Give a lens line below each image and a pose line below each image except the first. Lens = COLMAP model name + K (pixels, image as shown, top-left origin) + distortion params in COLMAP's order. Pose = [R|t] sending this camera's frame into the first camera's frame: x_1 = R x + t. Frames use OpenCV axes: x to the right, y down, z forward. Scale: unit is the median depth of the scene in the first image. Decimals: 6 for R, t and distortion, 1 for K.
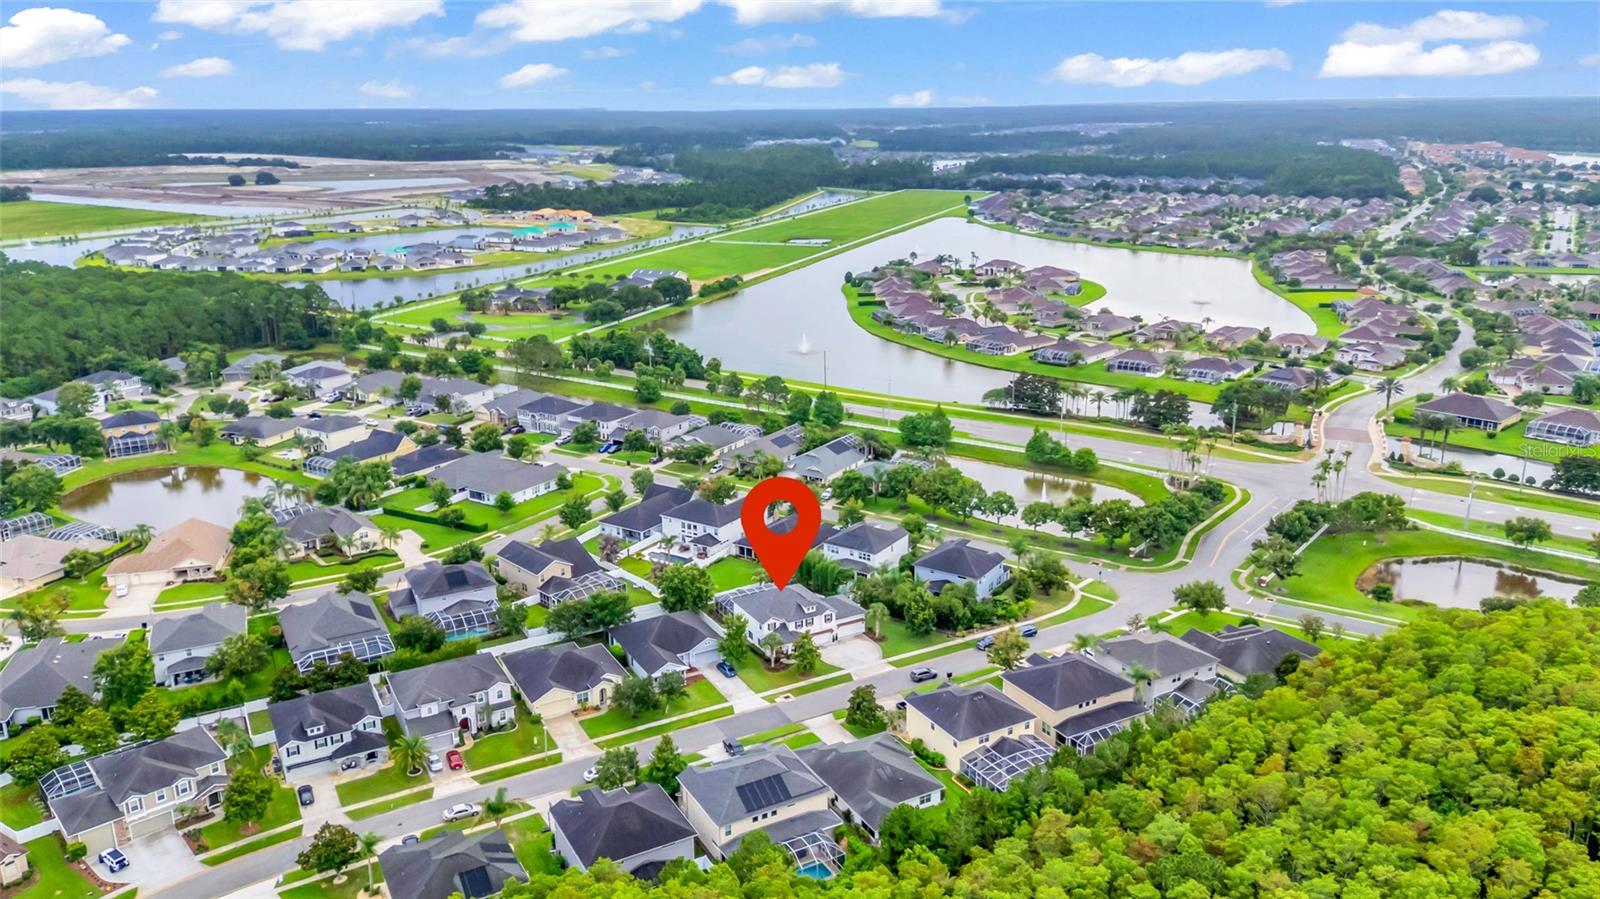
lens RADIAL K [[1188.9, 0, 800.0], [0, 1188.9, 449.5], [0, 0, 1]] dist [0.083527, -0.079091]
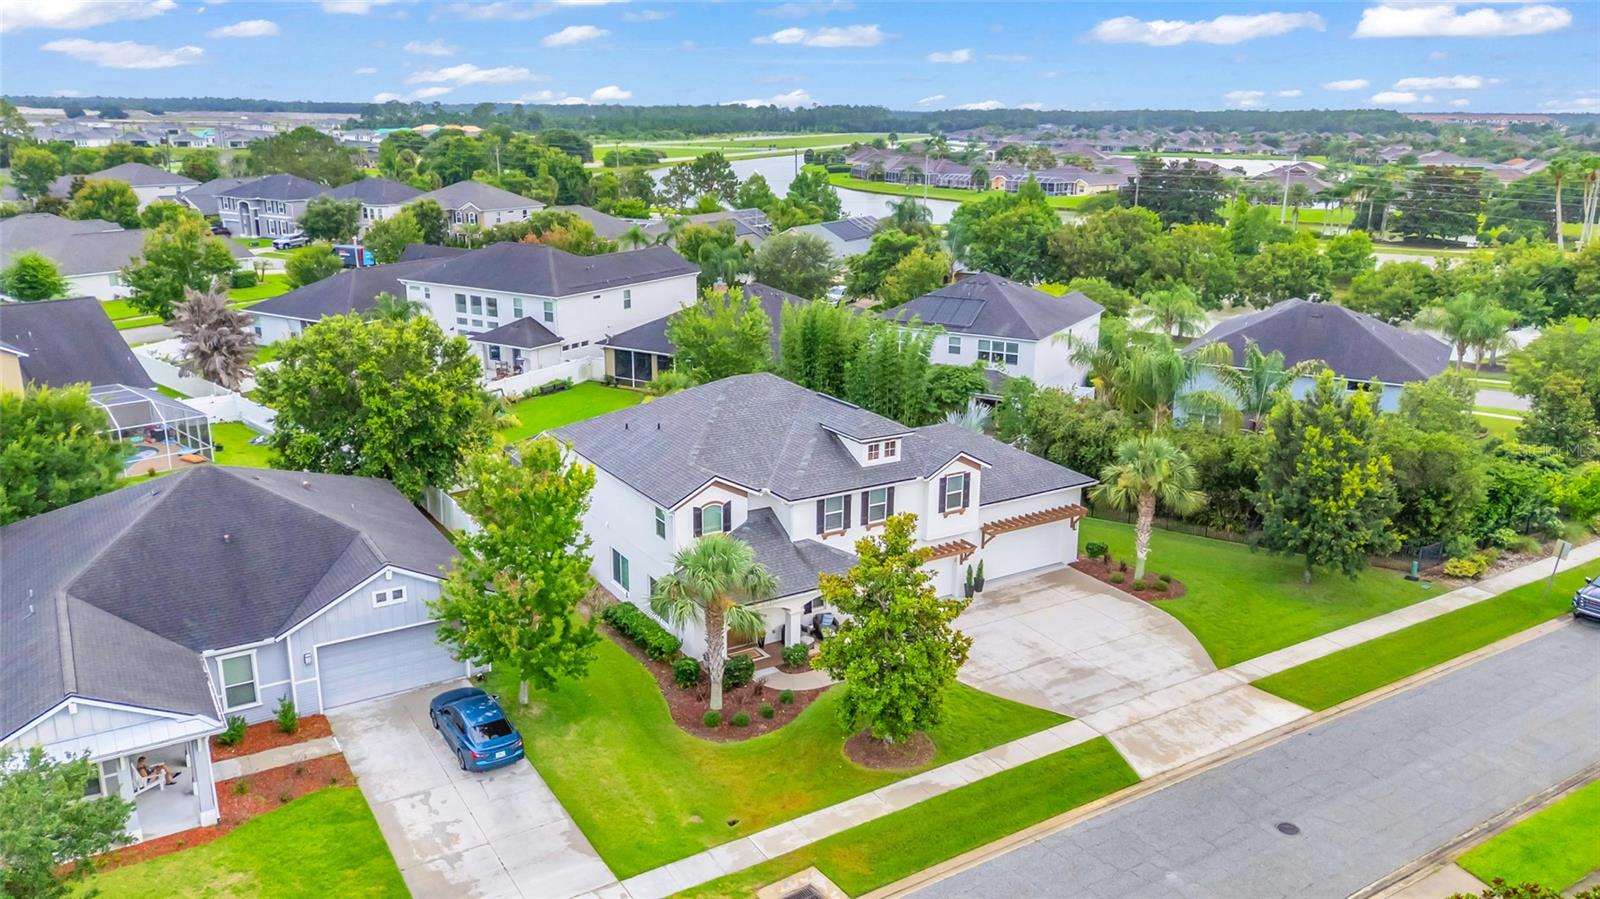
lens RADIAL K [[1188.9, 0, 800.0], [0, 1188.9, 449.5], [0, 0, 1]] dist [0.083527, -0.079091]
pose [[0.998475, 0.002157, 0.055166, -0.019379], [-0.001535, 0.999935, -0.011325, 0.137479], [-0.055187, 0.011223, 0.998413, 0.779280]]
